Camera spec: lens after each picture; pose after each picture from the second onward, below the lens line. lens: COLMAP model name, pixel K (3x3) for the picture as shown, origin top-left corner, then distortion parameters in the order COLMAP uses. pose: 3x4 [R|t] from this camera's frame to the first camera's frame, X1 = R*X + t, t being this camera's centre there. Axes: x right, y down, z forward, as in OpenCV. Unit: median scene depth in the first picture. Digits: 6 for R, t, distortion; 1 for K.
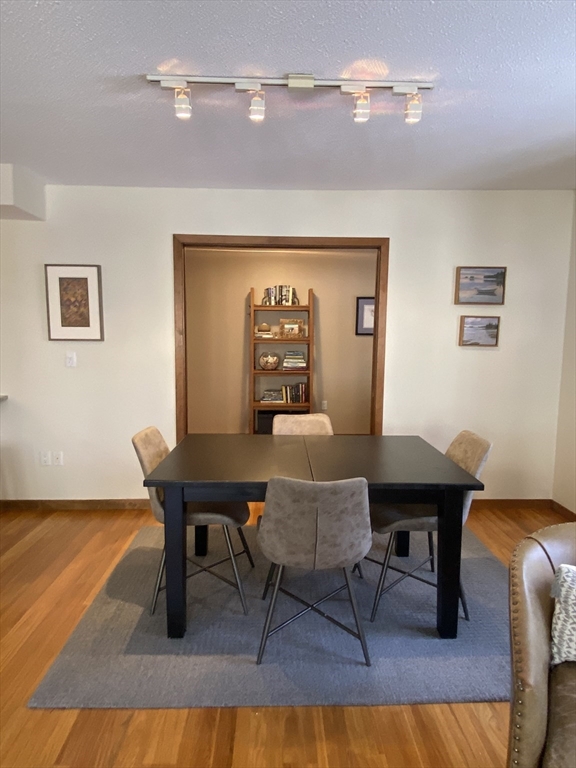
lens RADIAL K [[476.0, 0, 283.9], [0, 476.0, 383.9], [0, 0, 1]] dist [0.018982, -0.002375]
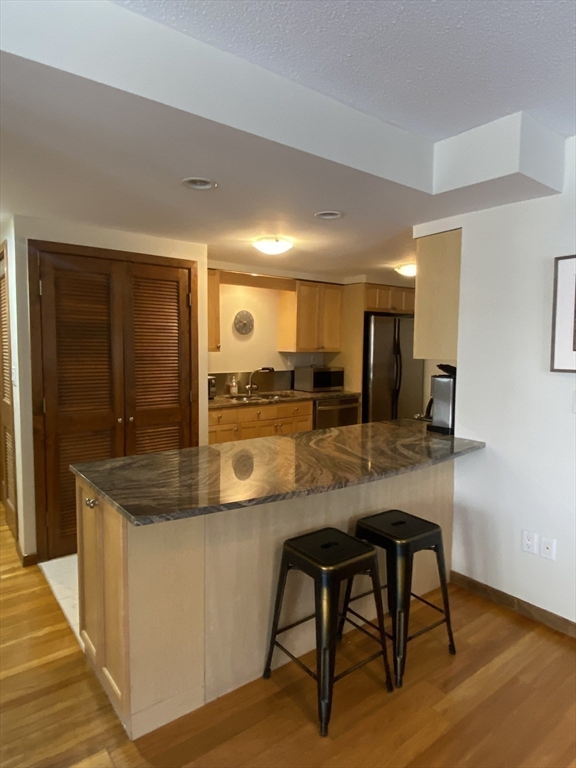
lens RADIAL K [[476.0, 0, 283.9], [0, 476.0, 383.9], [0, 0, 1]] dist [0.018982, -0.002375]
pose [[0.590351, 0.046941, -0.805780, -0.162963], [-0.091846, 0.995730, -0.009284, -0.031538], [0.801904, 0.079489, 0.592142, 0.292115]]
